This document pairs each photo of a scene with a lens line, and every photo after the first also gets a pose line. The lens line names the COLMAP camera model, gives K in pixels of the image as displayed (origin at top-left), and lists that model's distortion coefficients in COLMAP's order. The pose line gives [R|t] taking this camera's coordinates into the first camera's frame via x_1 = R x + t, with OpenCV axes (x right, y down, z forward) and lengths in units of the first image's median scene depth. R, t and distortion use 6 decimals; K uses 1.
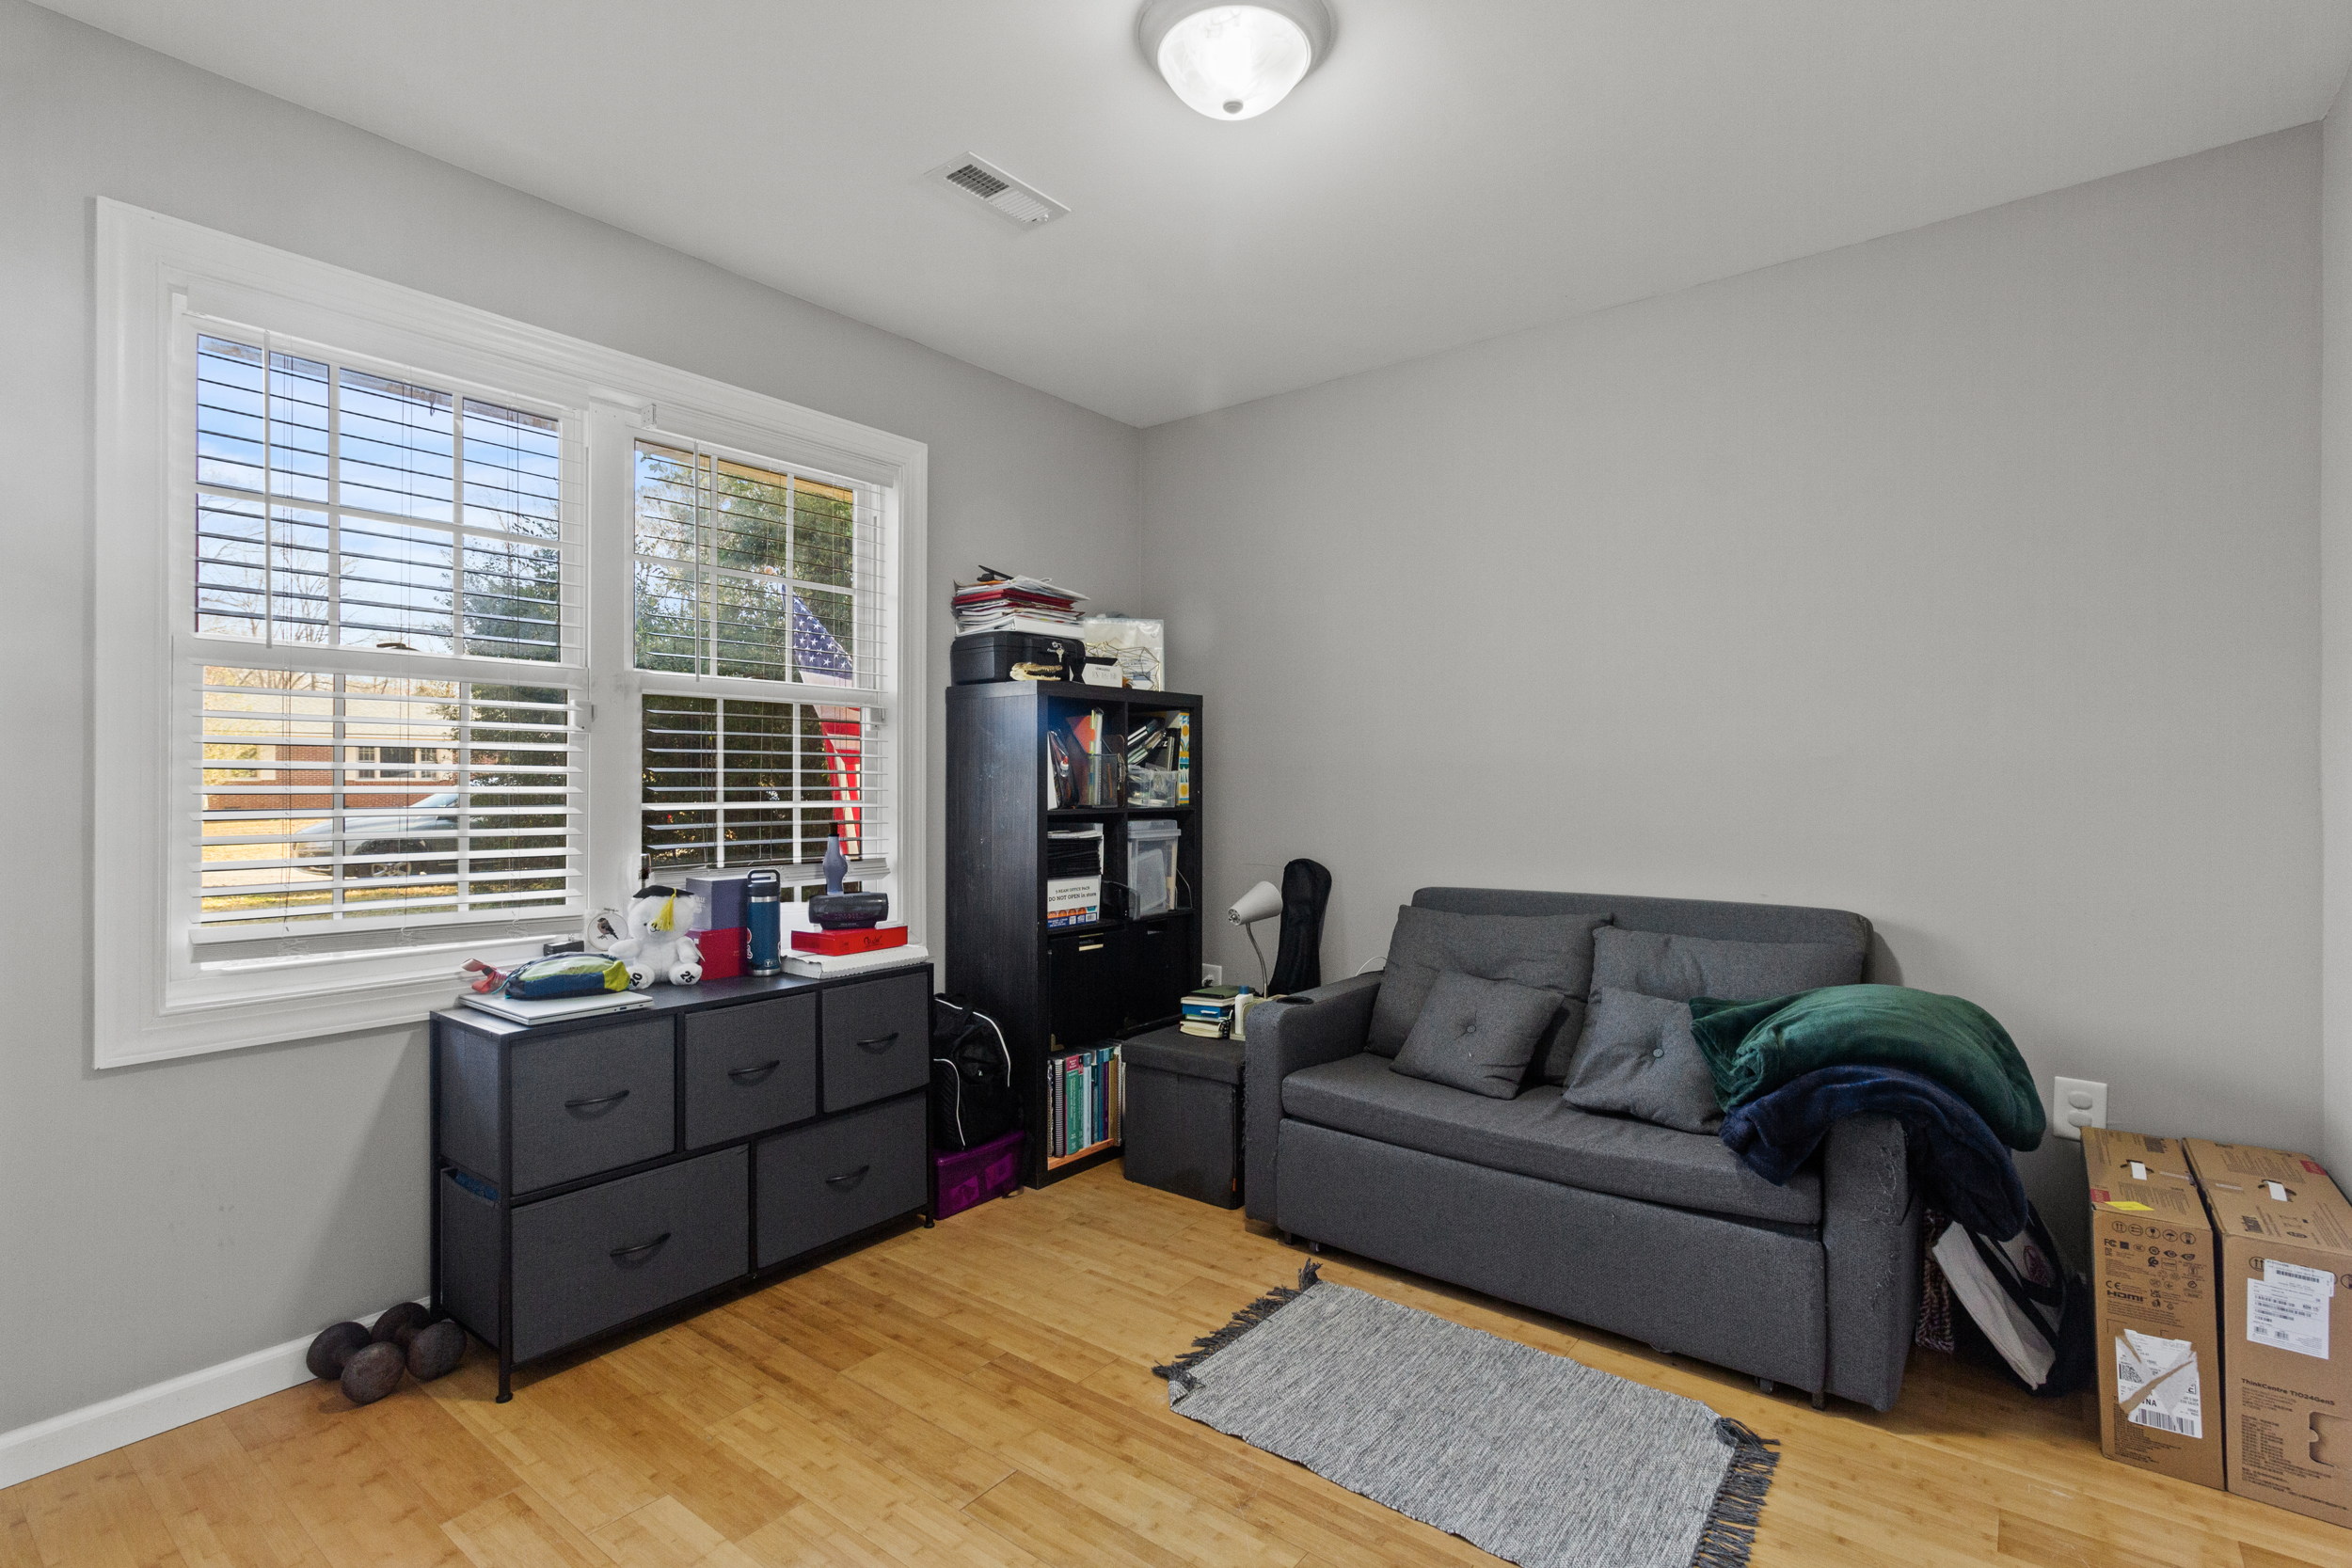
lens RADIAL K [[1105.8, 0, 1176.0], [0, 1105.8, 784.0], [0, 0, 1]] dist [0.001860, 0.000395]
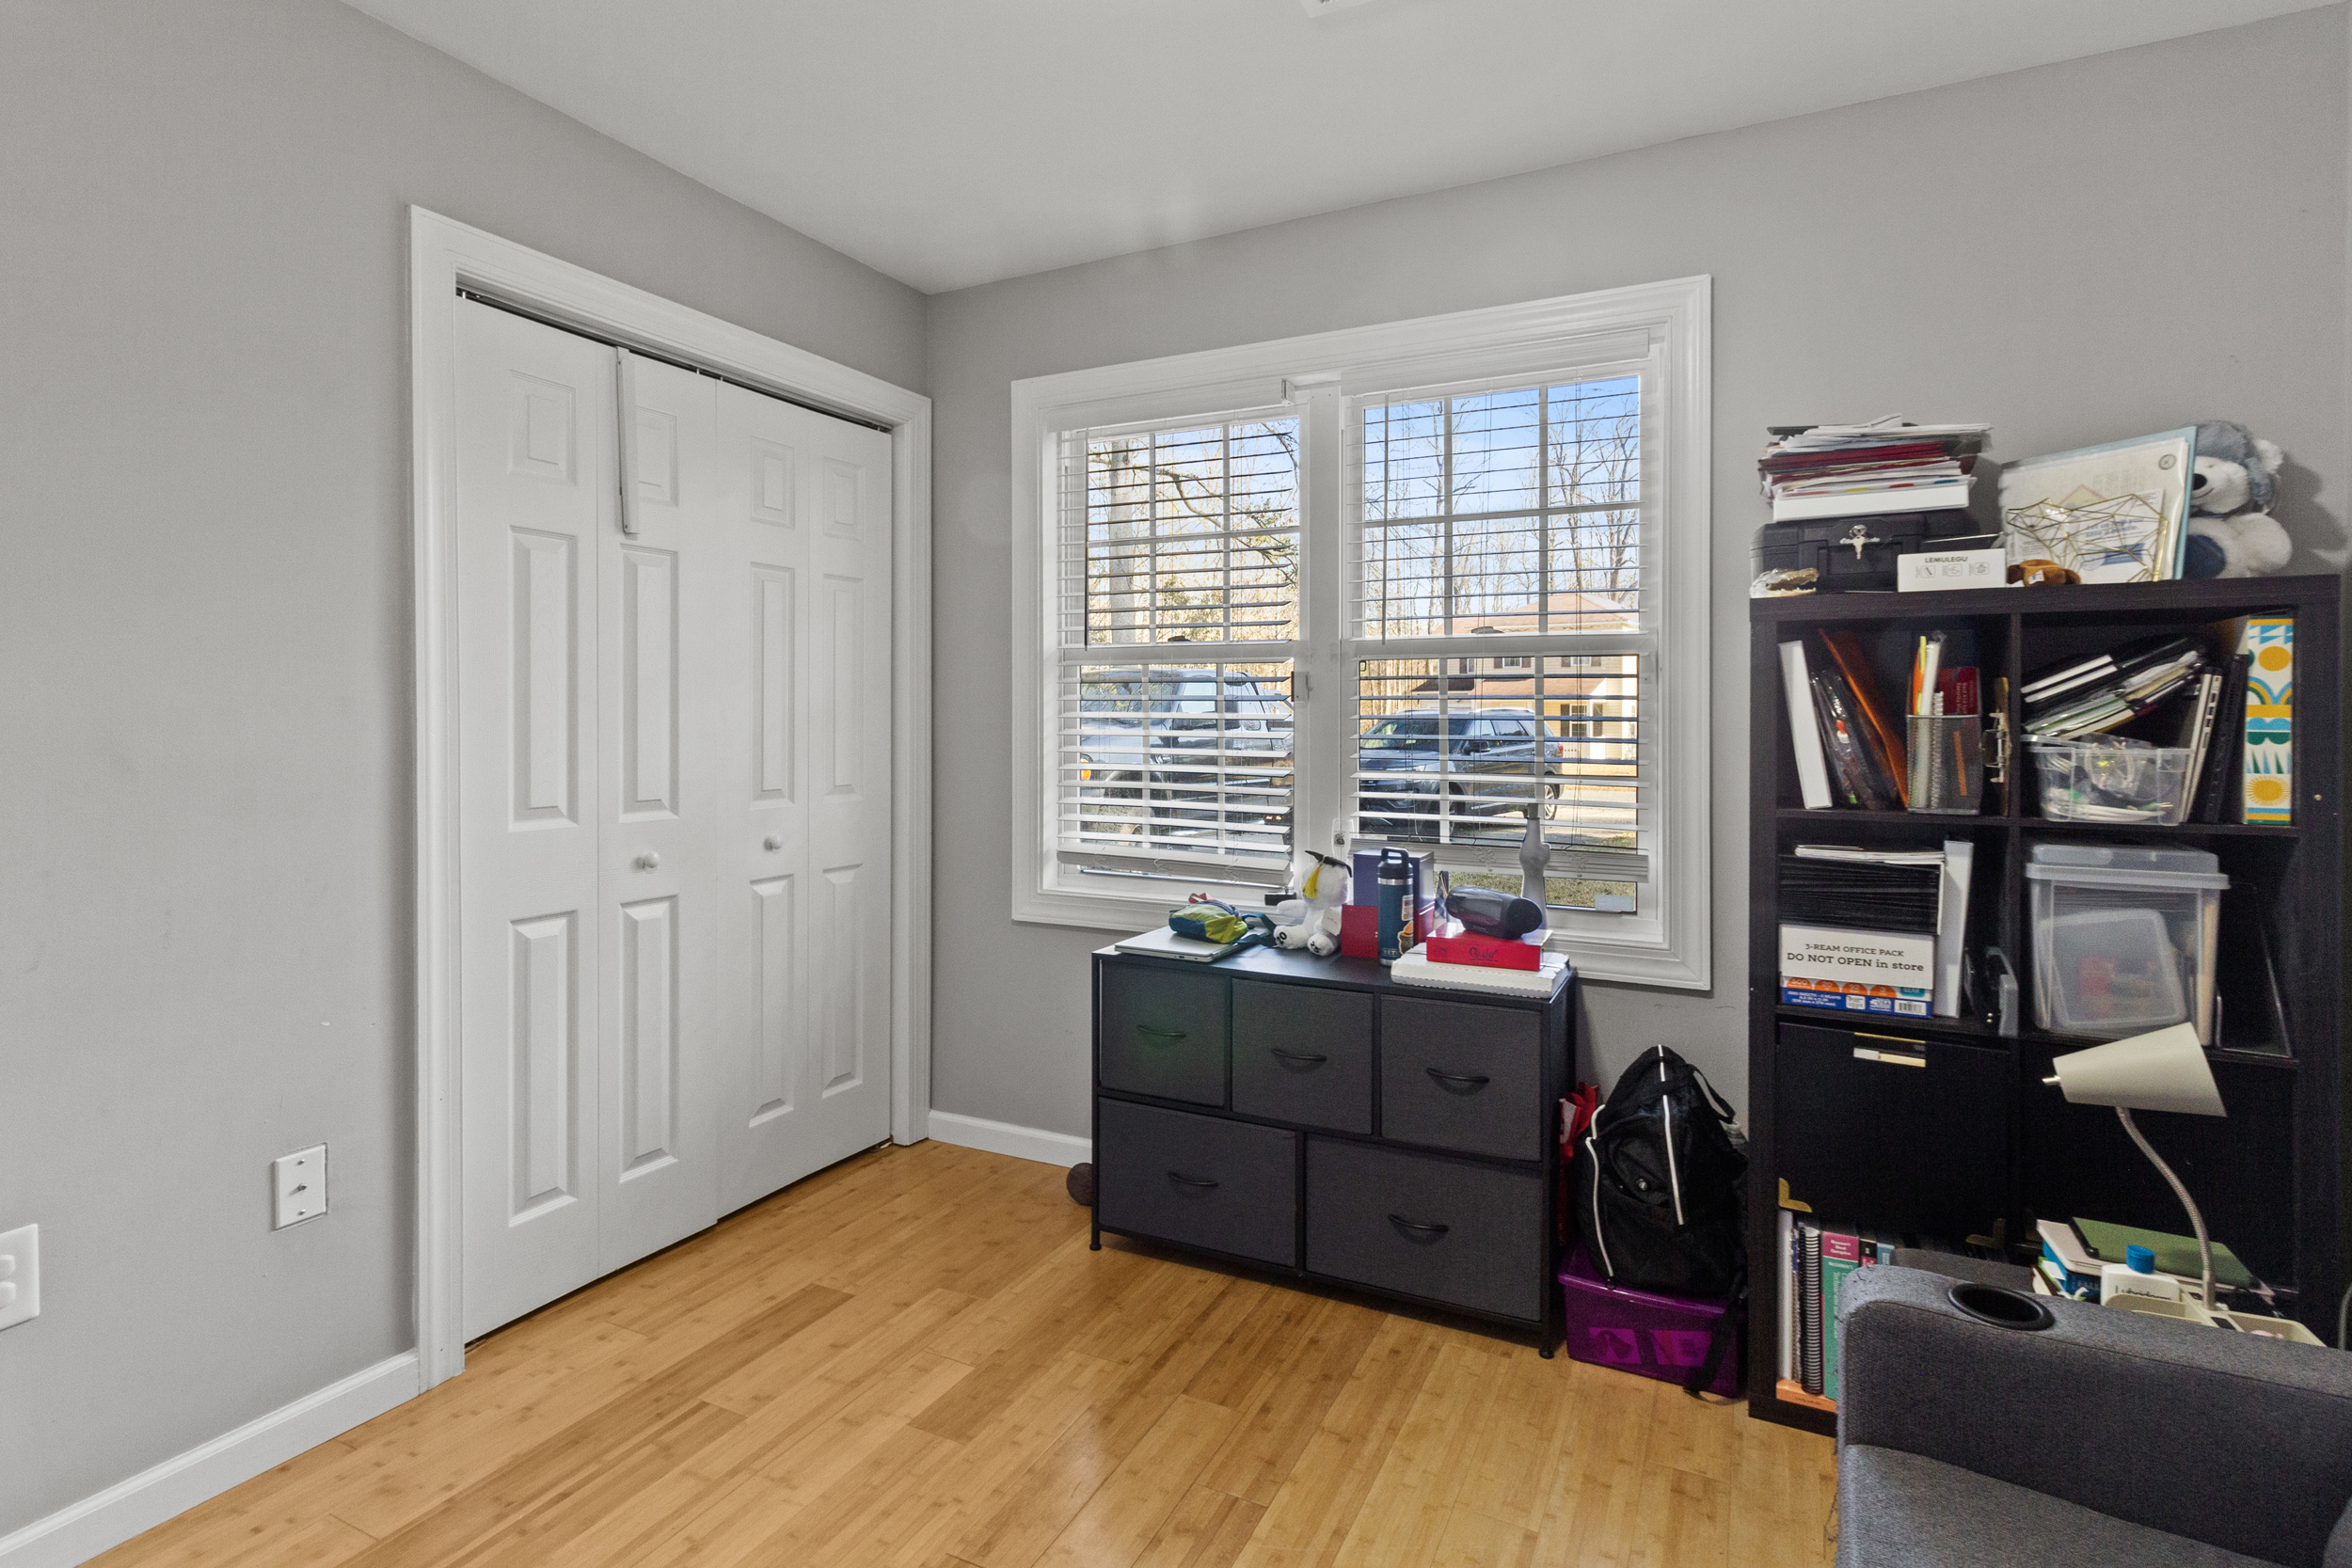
lens RADIAL K [[1105.8, 0, 1178.2], [0, 1105.8, 735.7], [0, 0, 1]] dist [0.001445, 0.000540]
pose [[0.215994, 0.012132, -0.976319, 0.478683], [-0.009029, 0.999905, 0.010428, -0.023659], [0.976353, 0.006563, 0.216083, 0.640225]]
